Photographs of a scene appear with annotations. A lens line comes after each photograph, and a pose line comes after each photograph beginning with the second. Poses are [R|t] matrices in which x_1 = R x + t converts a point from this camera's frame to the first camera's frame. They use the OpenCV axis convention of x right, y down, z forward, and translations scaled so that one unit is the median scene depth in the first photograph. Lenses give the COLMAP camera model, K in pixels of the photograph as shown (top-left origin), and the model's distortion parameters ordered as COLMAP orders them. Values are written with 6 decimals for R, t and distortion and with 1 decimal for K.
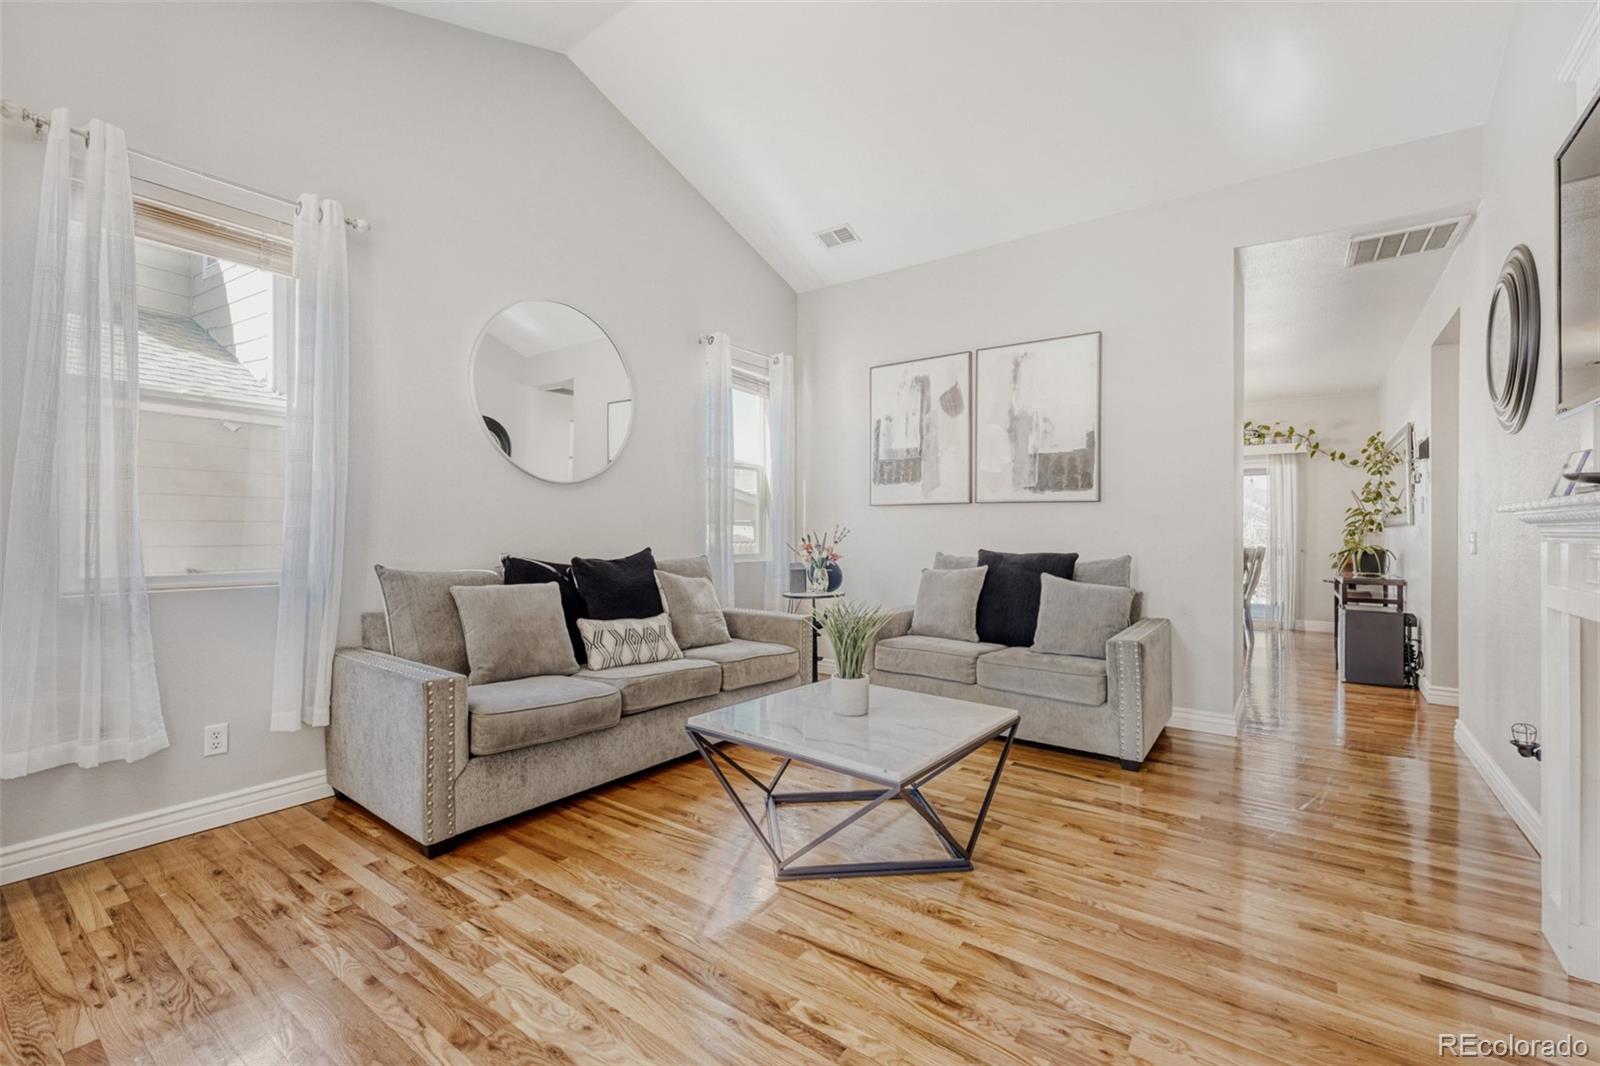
lens RADIAL K [[680.1, 0, 805.9], [0, 680.1, 532.4], [0, 0, 1]] dist [-0.002045, -0.000338]
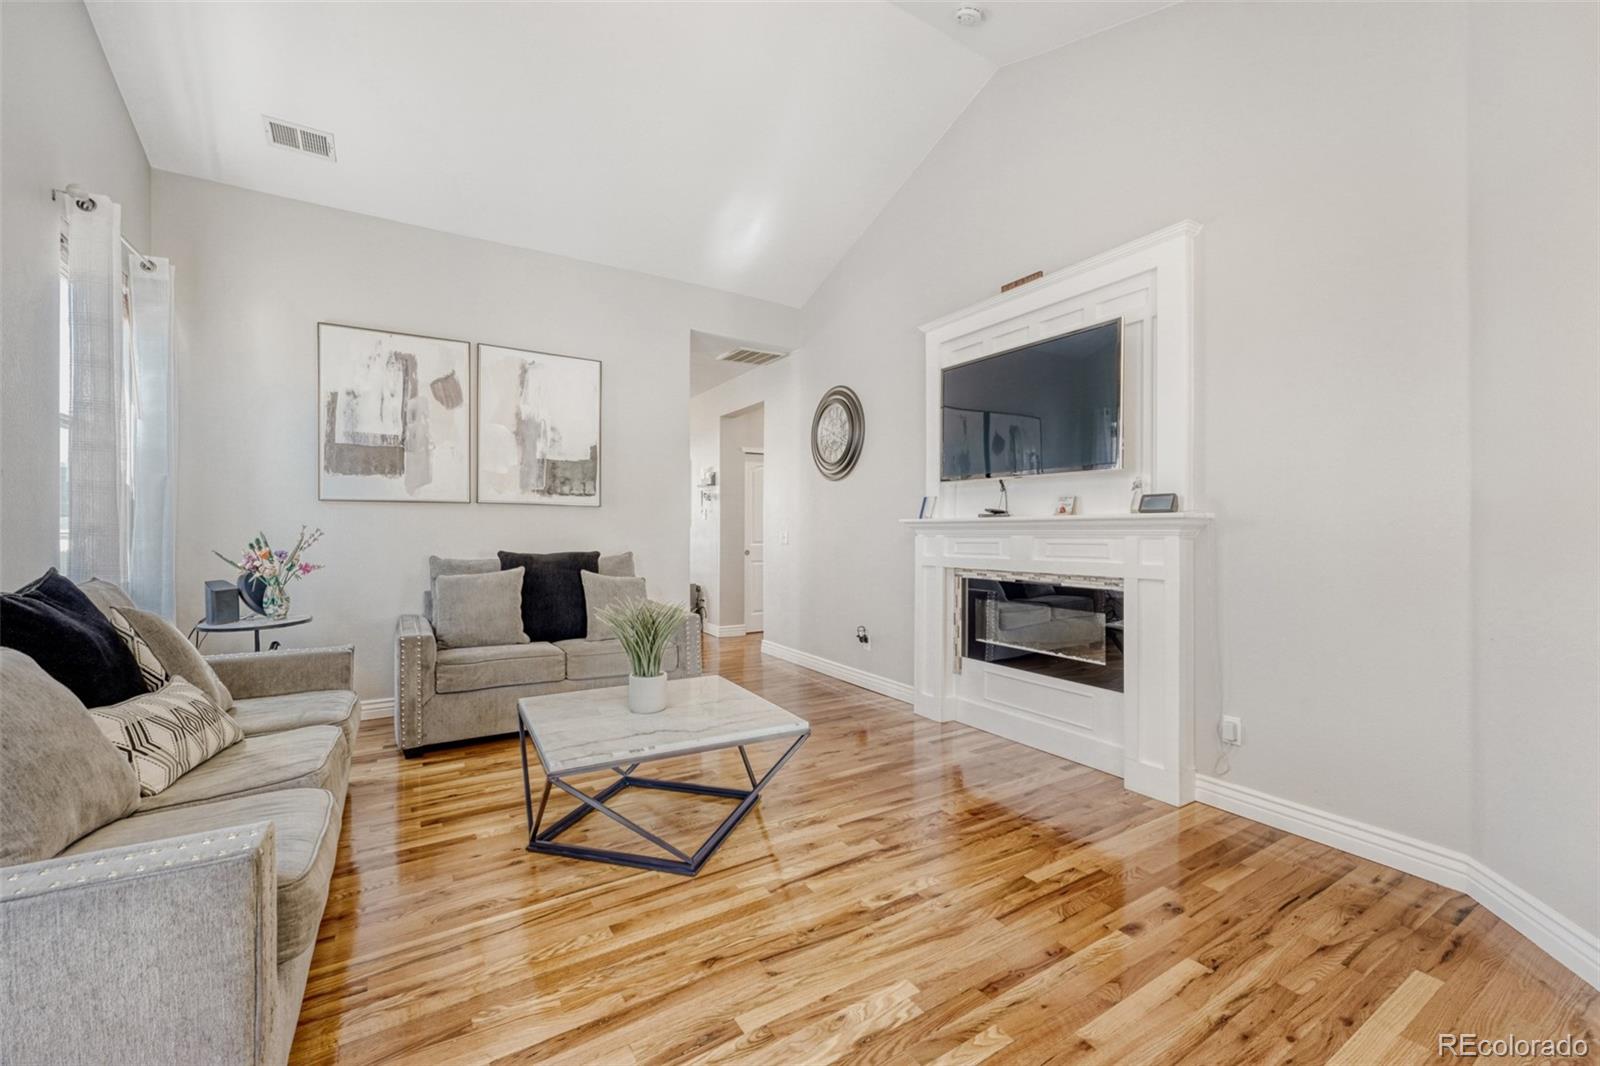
lens RADIAL K [[647.7, 0, 807.2], [0, 647.7, 530.8], [0, 0, 1]] dist [-0.000284, -0.000507]
pose [[0.370121, -0.002464, 0.928980, -0.446982], [0.005583, 0.999984, 0.000428, -0.002223], [-0.928967, 0.005028, 0.370129, 0.244428]]
